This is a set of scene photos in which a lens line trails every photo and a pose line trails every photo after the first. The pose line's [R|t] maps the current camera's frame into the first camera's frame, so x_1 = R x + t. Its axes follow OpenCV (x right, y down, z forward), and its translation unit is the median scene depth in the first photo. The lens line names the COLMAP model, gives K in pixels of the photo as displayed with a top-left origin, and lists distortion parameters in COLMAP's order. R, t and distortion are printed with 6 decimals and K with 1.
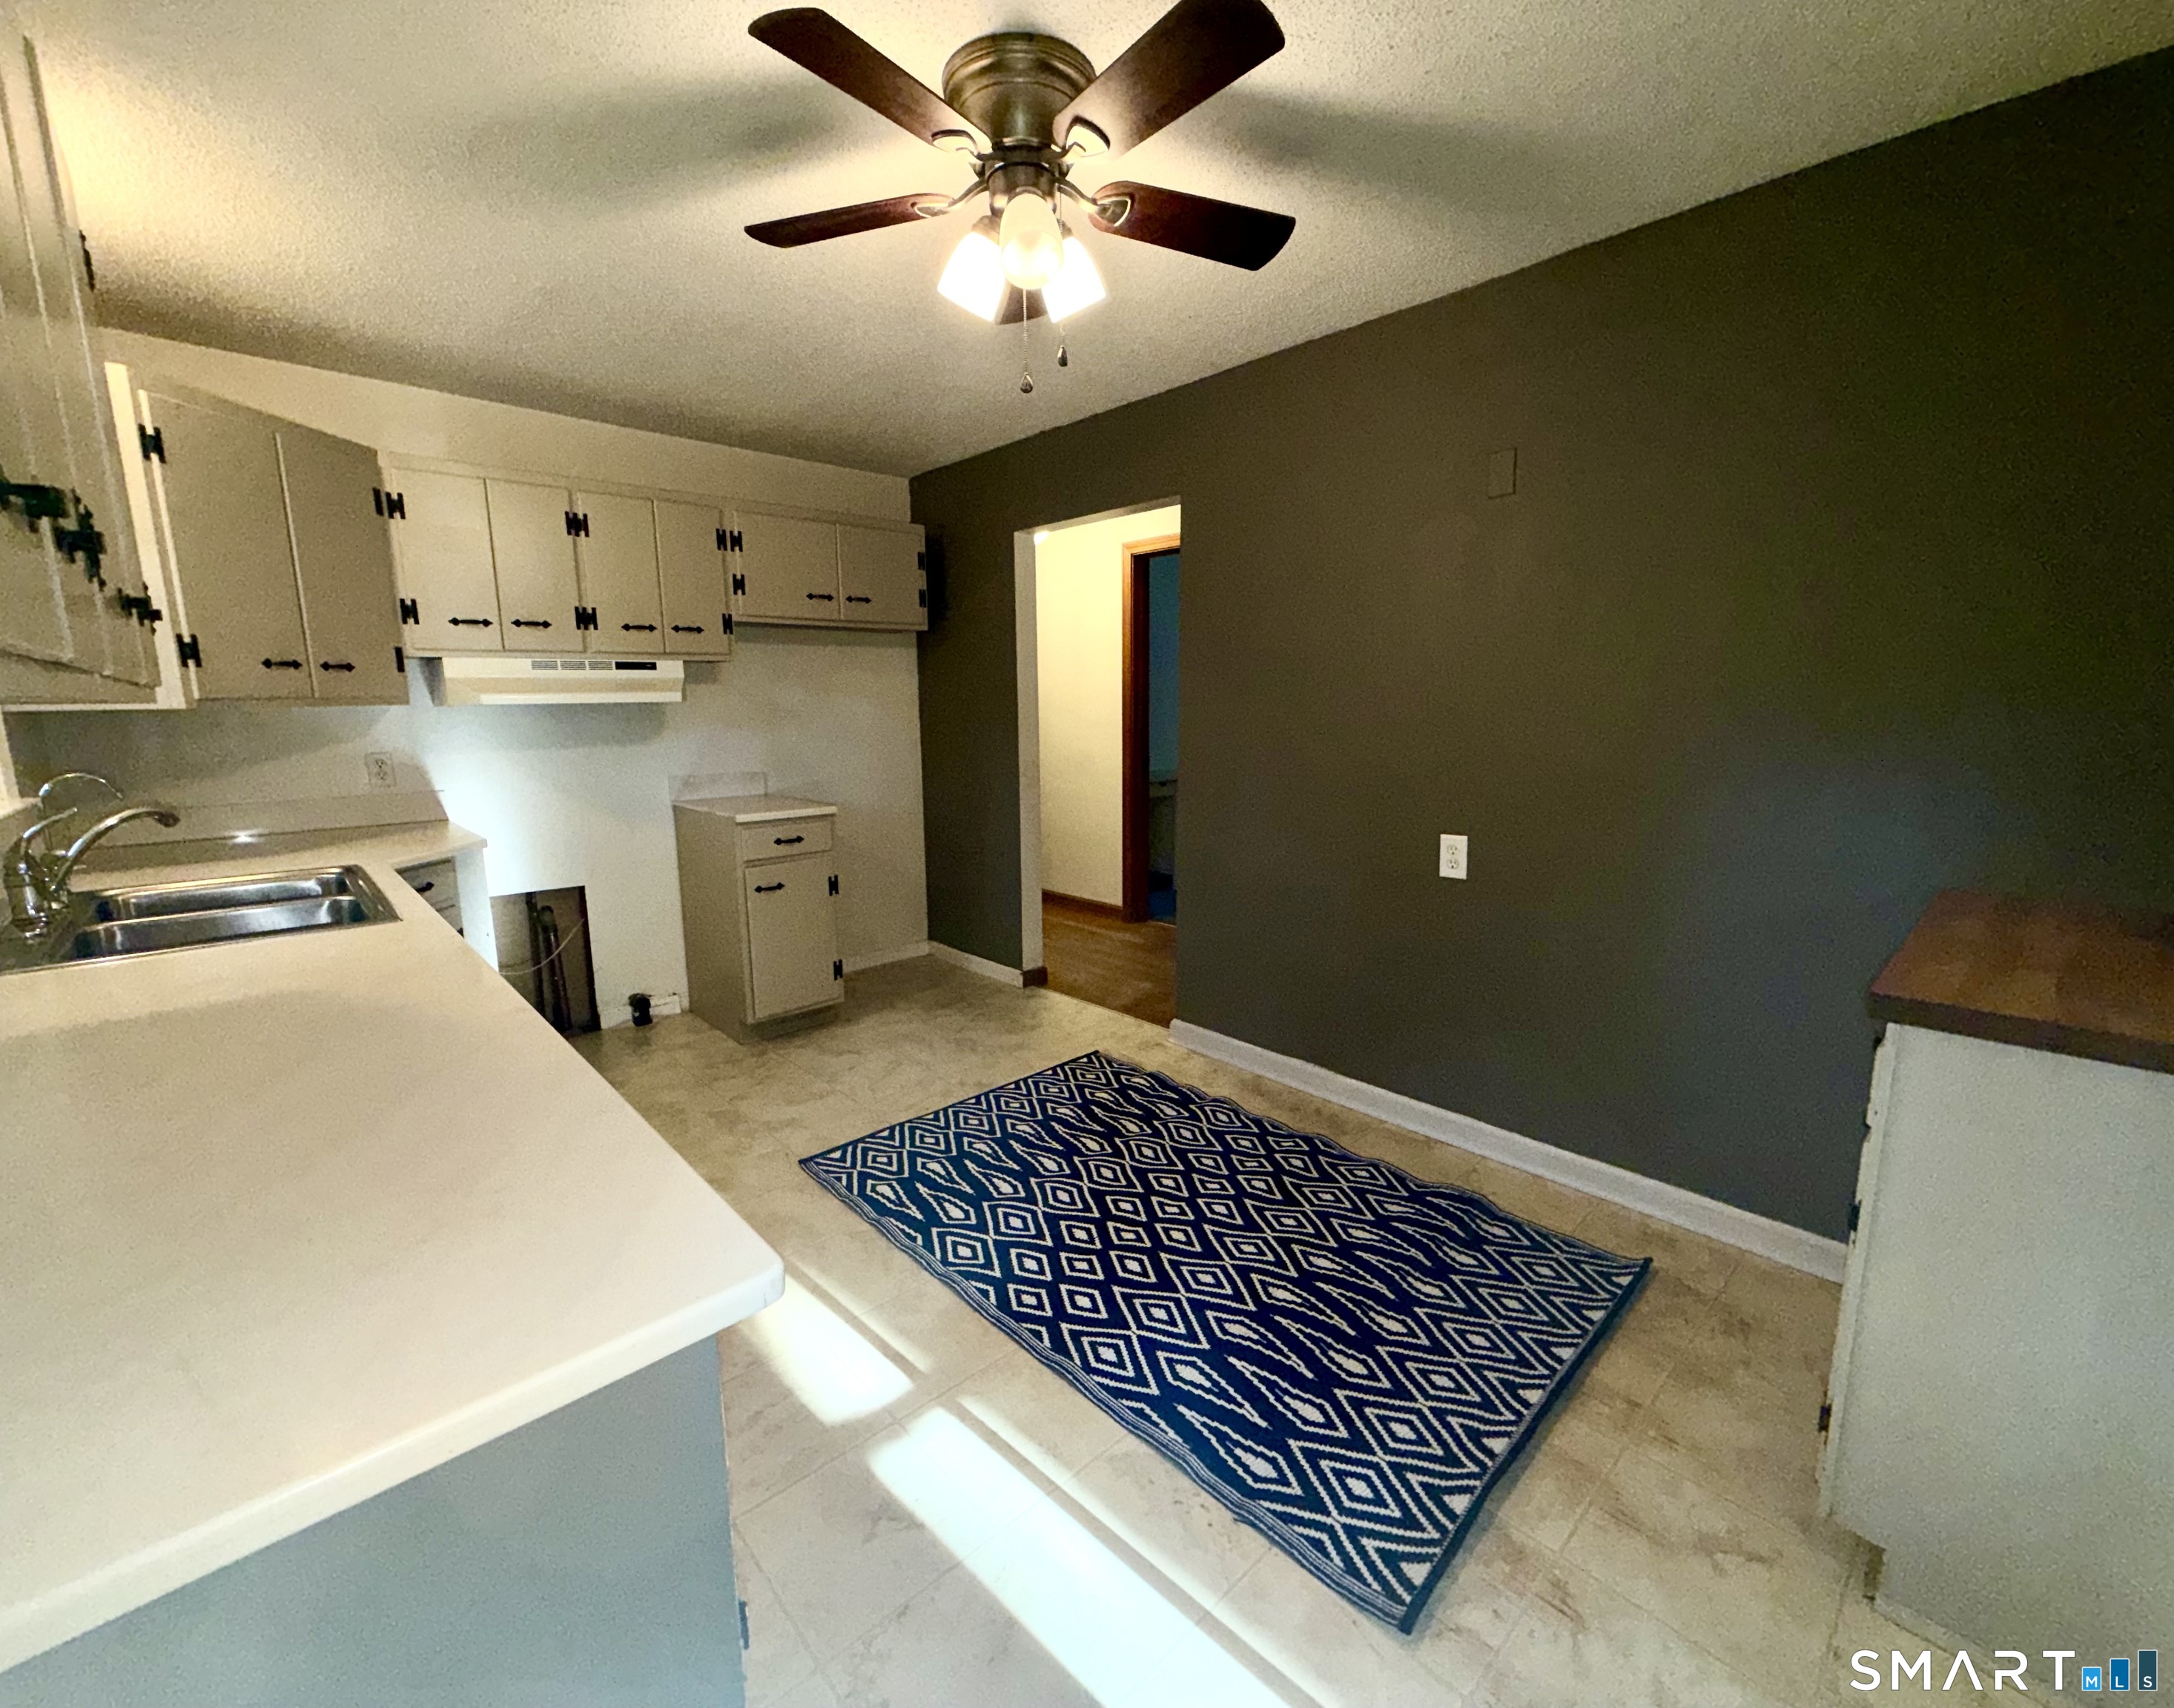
lens RADIAL K [[924.8, 0, 1081.6], [0, 924.8, 853.2], [0, 0, 1]] dist [0.003882, -0.000161]
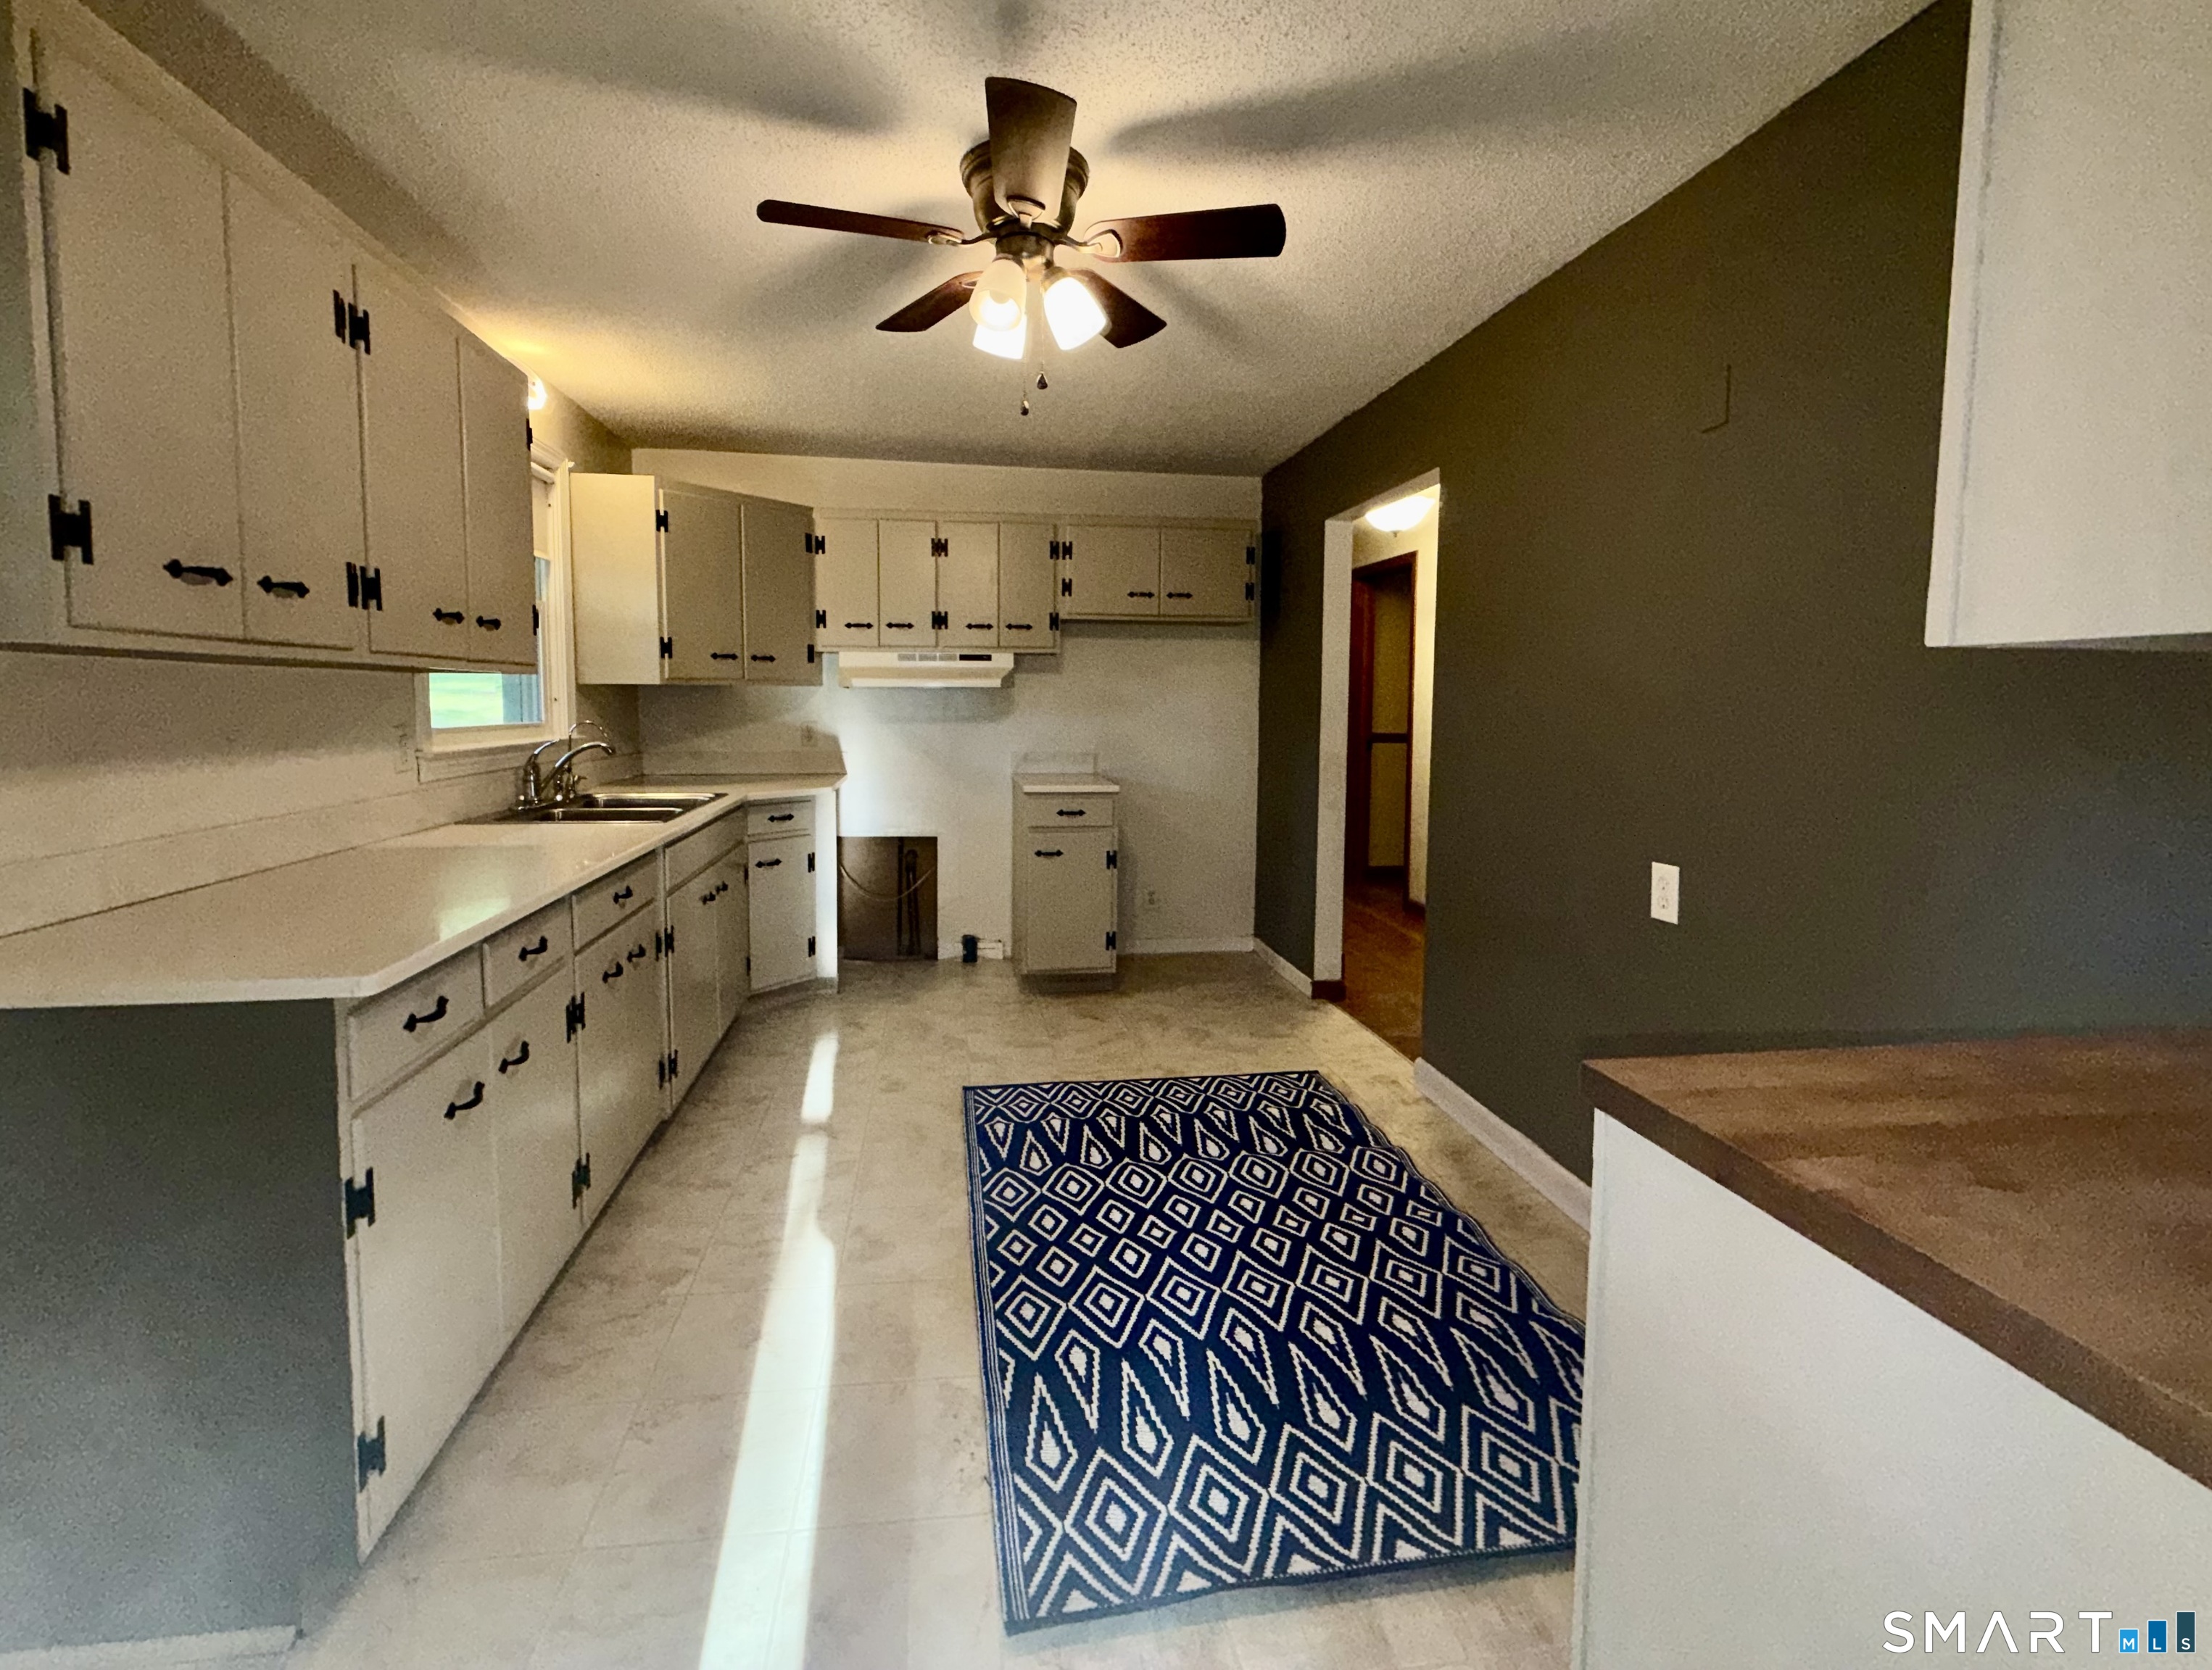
lens RADIAL K [[979.3, 0, 1064.2], [0, 979.3, 763.3], [0, 0, 1]] dist [0.000972, 0.000023]
pose [[0.815007, 0.054228, -0.576908, 0.374115], [-0.111976, 0.991584, -0.064985, 0.004709], [0.568529, 0.117563, 0.814220, 0.042692]]
